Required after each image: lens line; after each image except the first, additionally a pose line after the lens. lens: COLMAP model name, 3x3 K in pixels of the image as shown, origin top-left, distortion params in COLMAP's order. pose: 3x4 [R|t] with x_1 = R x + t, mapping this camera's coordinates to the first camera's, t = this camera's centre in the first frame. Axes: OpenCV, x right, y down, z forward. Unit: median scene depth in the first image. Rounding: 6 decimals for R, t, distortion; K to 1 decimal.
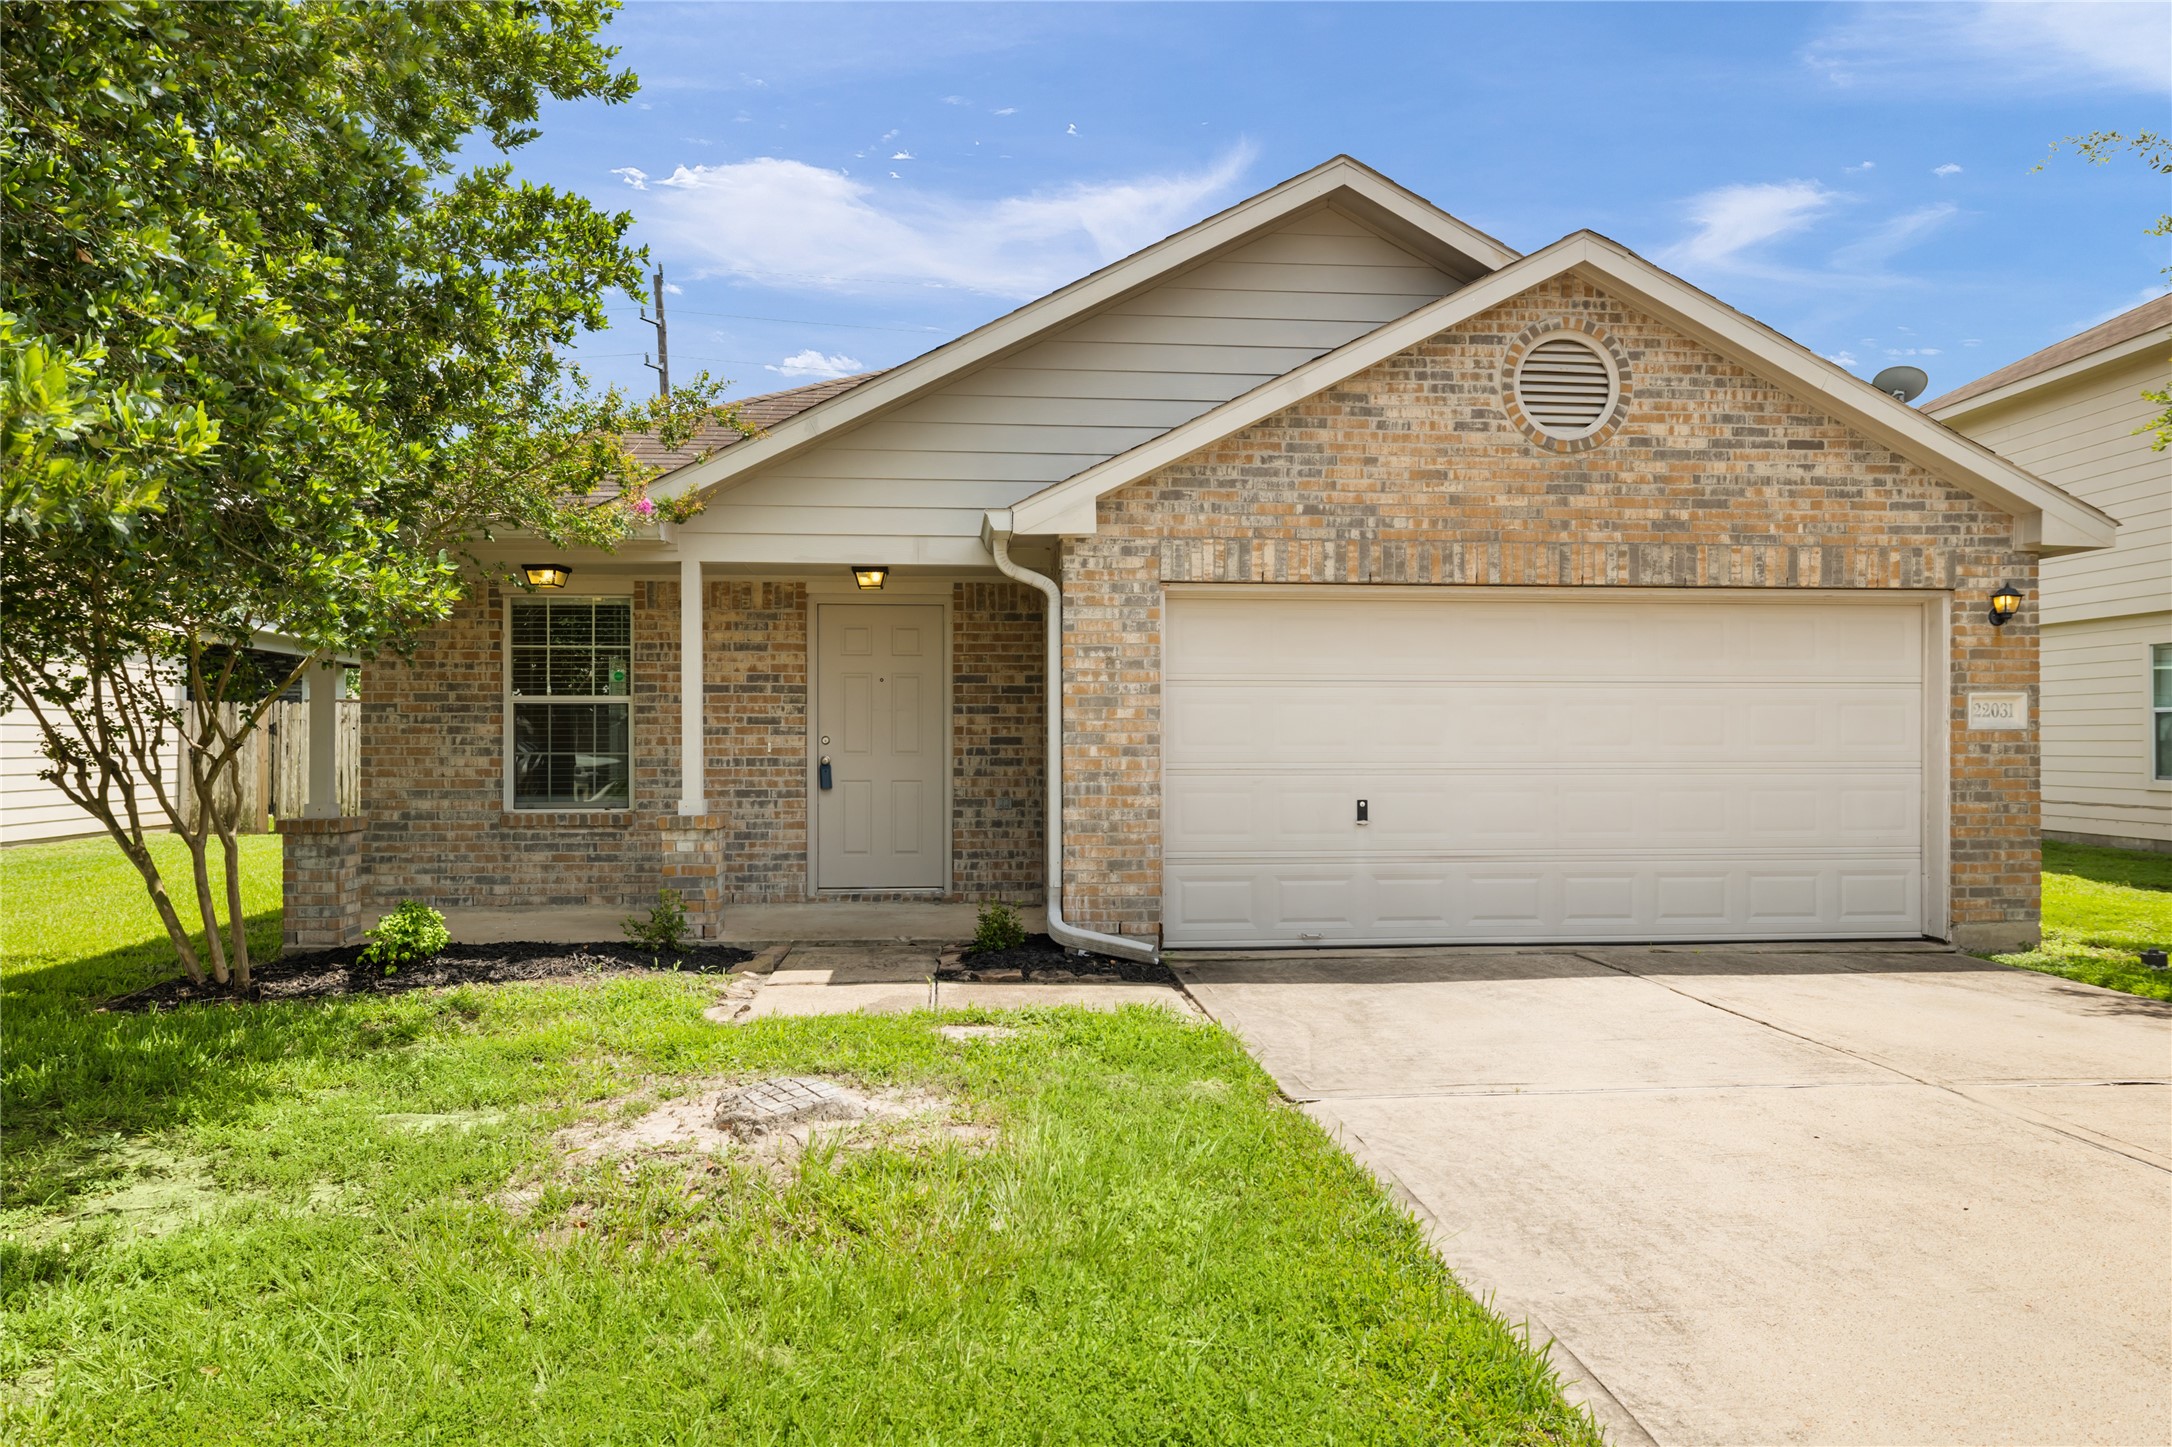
lens RADIAL K [[1486.3, 0, 1105.2], [0, 1486.3, 720.4], [0, 0, 1]] dist [0.001996, -0.006939]
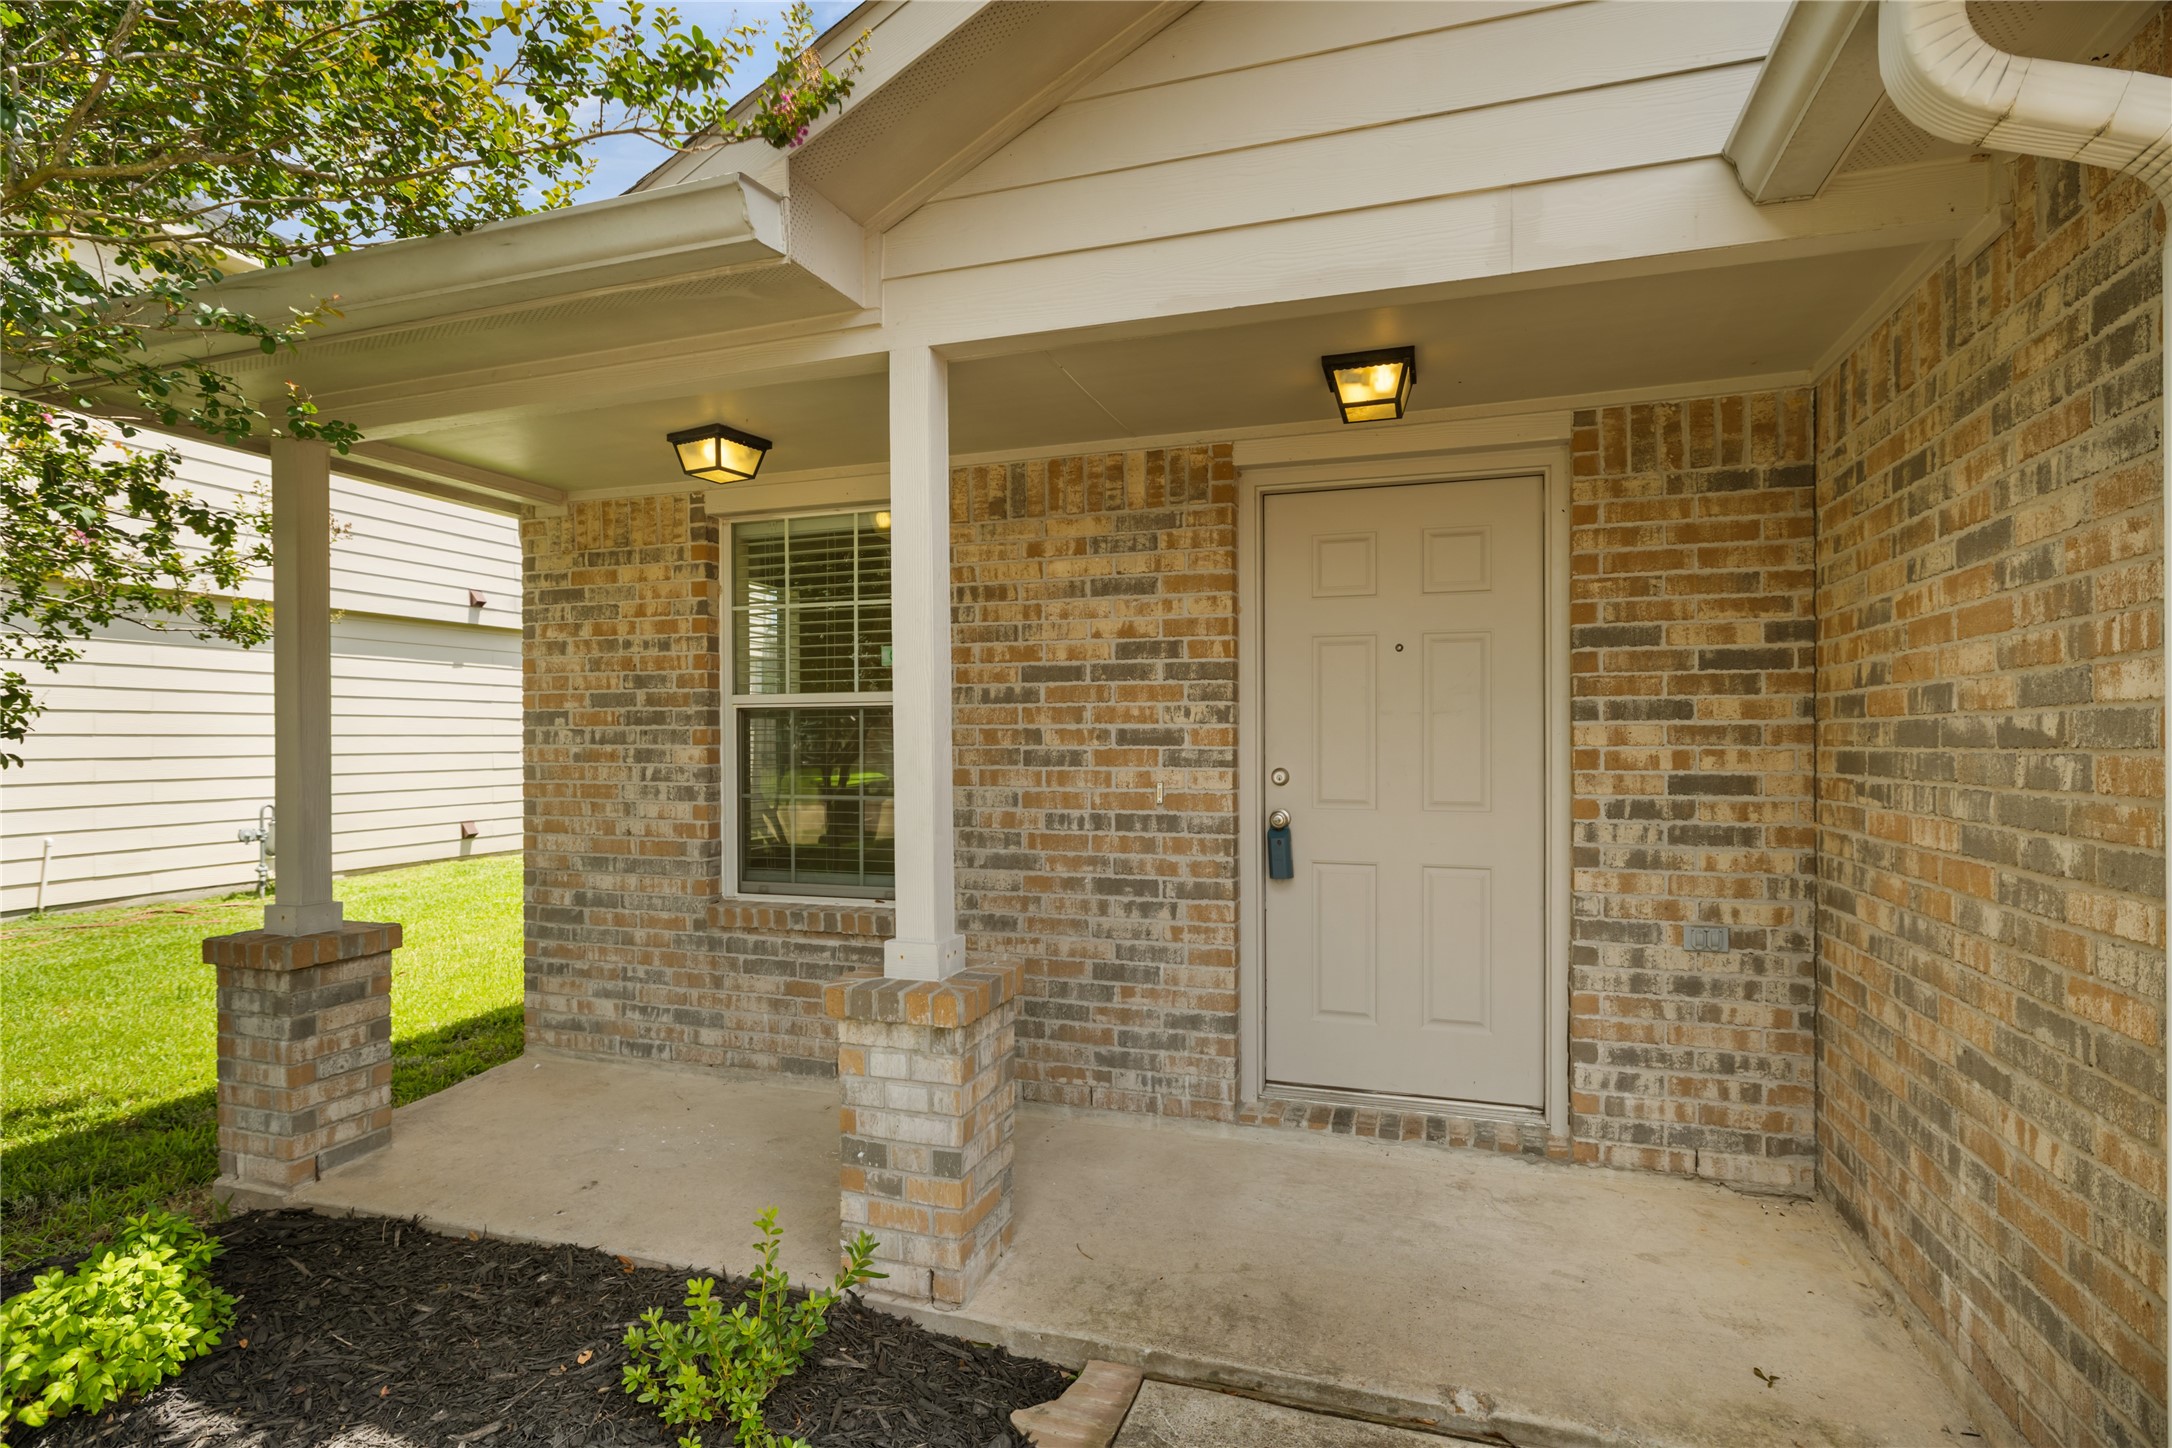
lens RADIAL K [[1112.2, 0, 1081.3], [0, 1112.2, 747.5], [0, 0, 1]] dist [-0.001327, 0.001753]
pose [[0.909381, 0.001972, -0.415960, -0.097706], [0.008200, 0.999709, 0.022665, -0.004896], [0.415884, -0.024022, 0.909100, 0.652213]]
